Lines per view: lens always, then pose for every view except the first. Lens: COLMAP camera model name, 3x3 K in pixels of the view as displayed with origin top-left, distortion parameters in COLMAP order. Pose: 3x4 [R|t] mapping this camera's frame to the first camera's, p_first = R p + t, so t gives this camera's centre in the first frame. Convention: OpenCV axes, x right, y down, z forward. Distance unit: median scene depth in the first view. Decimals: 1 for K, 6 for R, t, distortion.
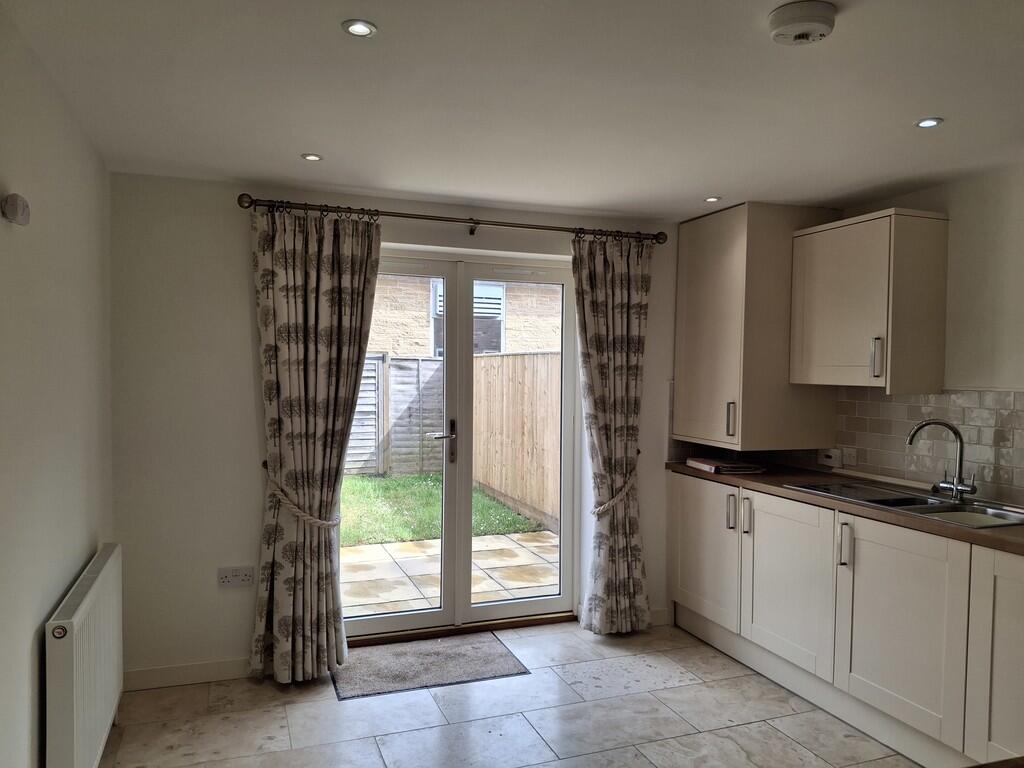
lens RADIAL K [[763.3, 0, 529.0], [0, 763.3, 398.9], [0, 0, 1]] dist [0.126771, -0.237481]
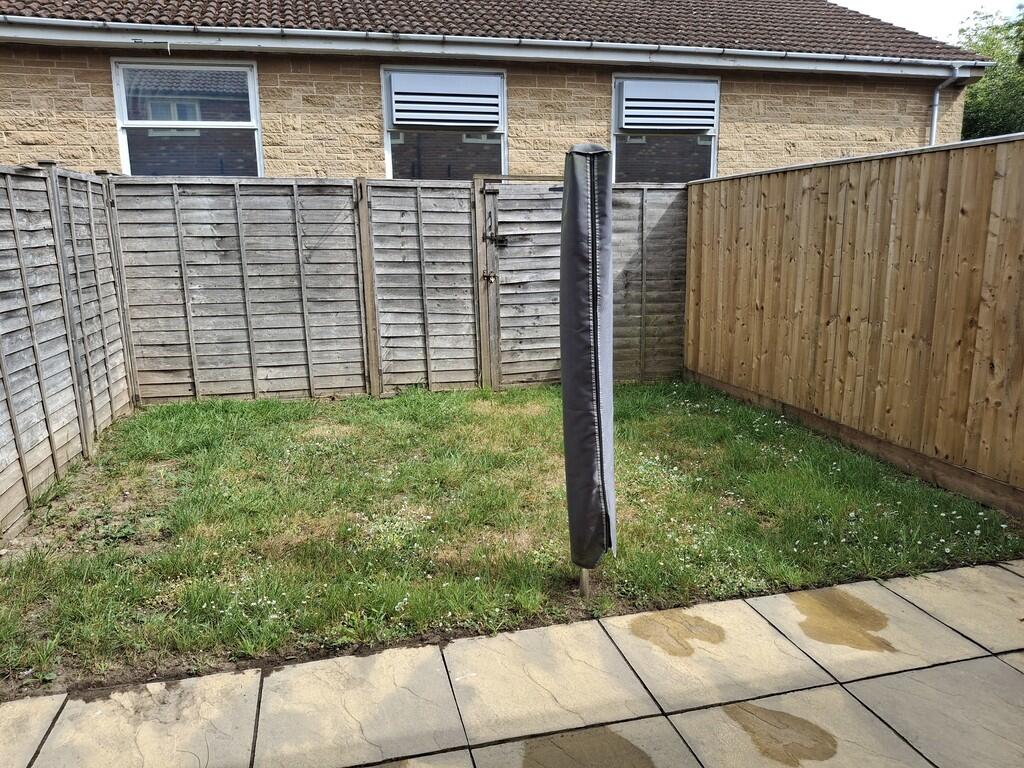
lens RADIAL K [[763.3, 0, 529.0], [0, 763.3, 398.9], [0, 0, 1]] dist [0.126771, -0.237481]
pose [[0.993718, -0.002844, -0.111873, -0.132530], [0.022678, 0.984054, 0.176418, 0.001151], [0.109587, -0.177847, 0.977937, 0.300397]]
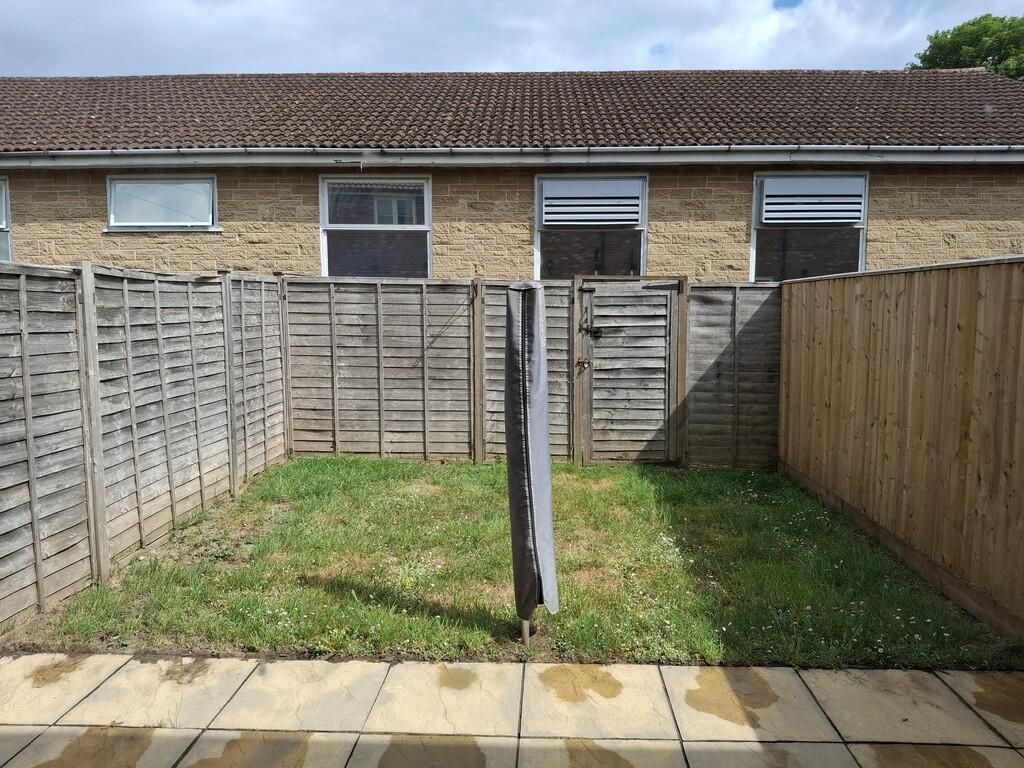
lens RADIAL K [[763.3, 0, 529.0], [0, 763.3, 398.9], [0, 0, 1]] dist [0.126771, -0.237481]
pose [[0.924810, 0.036629, -0.378661, -0.045685], [-0.005307, 0.996499, 0.083434, -0.009218], [0.380392, -0.075151, 0.921767, 0.272033]]
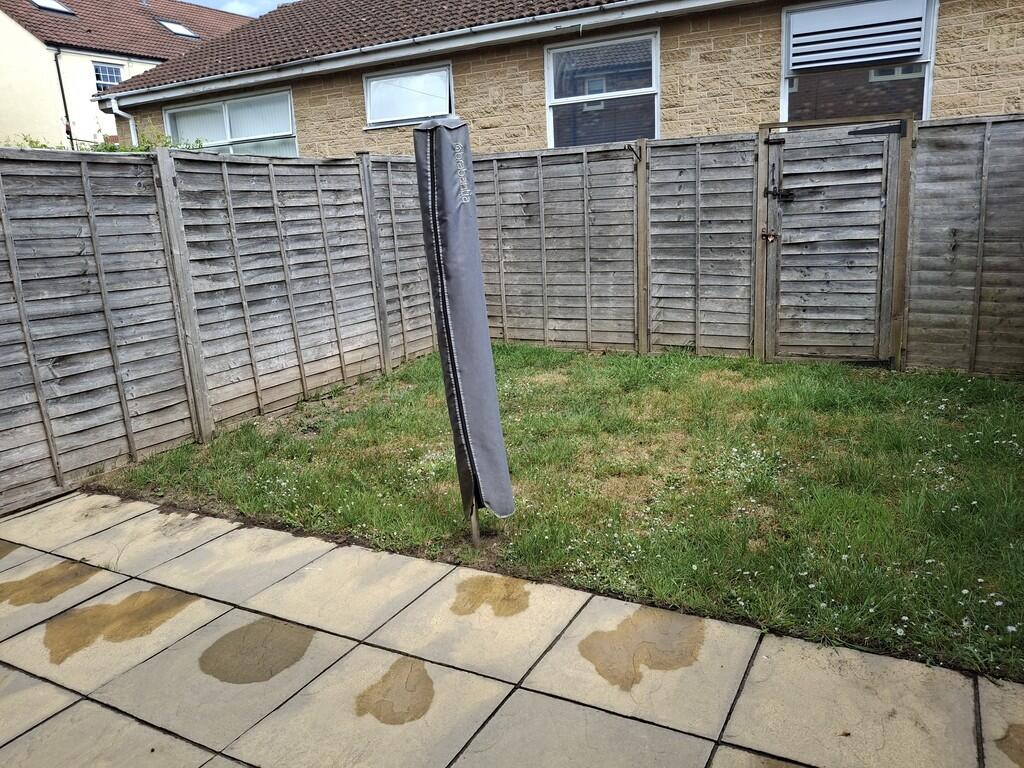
lens RADIAL K [[760.2, 0, 514.5], [0, 760.2, 411.2], [0, 0, 1]] dist [0.120739, -0.236780]
pose [[0.654860, 0.150861, -0.740540, 0.029811], [0.032538, 0.973337, 0.227059, 0.002549], [0.755050, -0.172788, 0.632491, 0.373785]]
